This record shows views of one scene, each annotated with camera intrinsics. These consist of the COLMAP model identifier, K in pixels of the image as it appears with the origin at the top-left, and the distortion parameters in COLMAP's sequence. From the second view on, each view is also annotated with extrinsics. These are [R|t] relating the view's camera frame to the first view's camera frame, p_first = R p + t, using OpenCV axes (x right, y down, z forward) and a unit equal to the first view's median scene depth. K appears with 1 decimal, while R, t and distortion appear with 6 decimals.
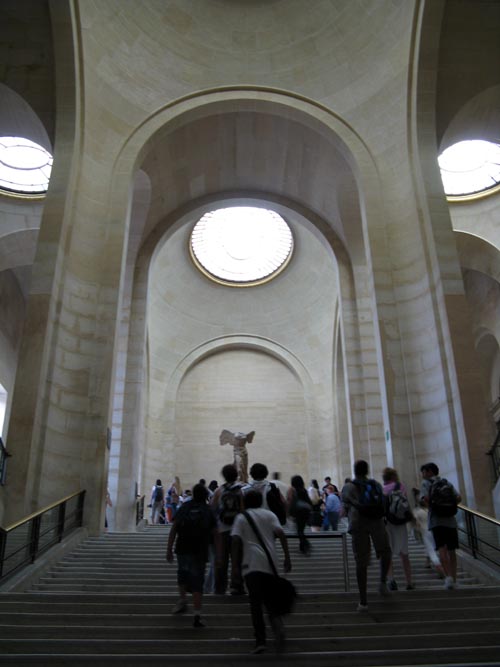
lens RADIAL K [[695.4, 0, 249.6], [0, 695.4, 332.0], [0, 0, 1]] dist [-0.137876, 0.000000]
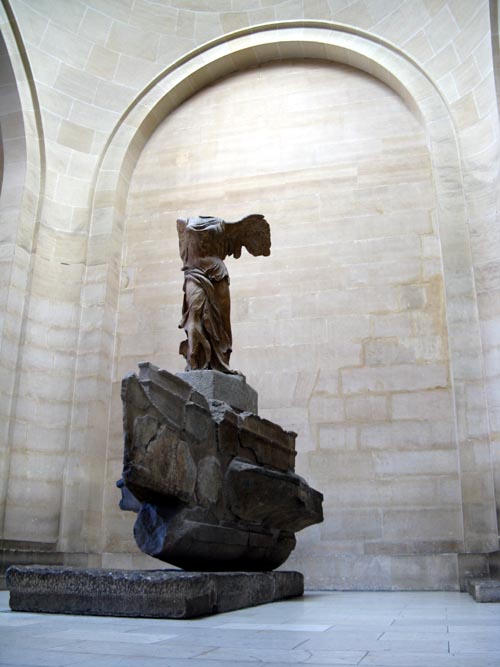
lens RADIAL K [[695.4, 0, 257.1], [0, 695.4, 329.2], [0, 0, 1]] dist [-0.137876, 0.000000]
pose [[0.963313, -0.073864, -0.258016, 0.133375], [0.109192, 0.986082, 0.125379, 0.236768], [0.245164, -0.148952, 0.957971, 1.020345]]
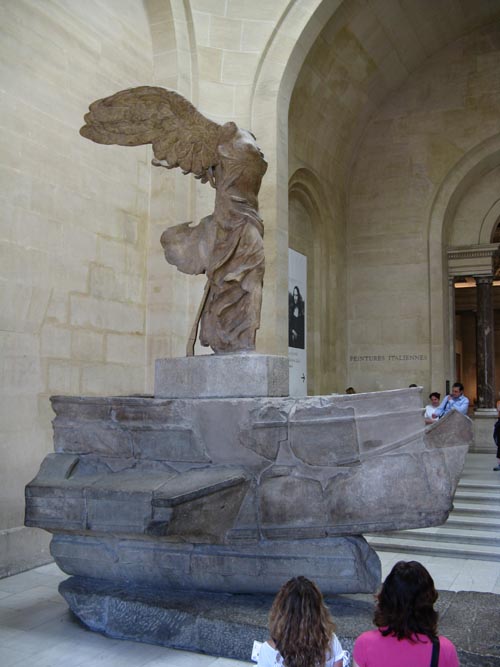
lens RADIAL K [[695.4, 0, 250.2], [0, 695.4, 335.8], [0, 0, 1]] dist [-0.137876, 0.000000]
pose [[0.440772, 0.076732, 0.894334, -0.343587], [-0.422506, 0.896801, 0.131288, 0.263430], [-0.791965, -0.435730, 0.427704, 1.291046]]
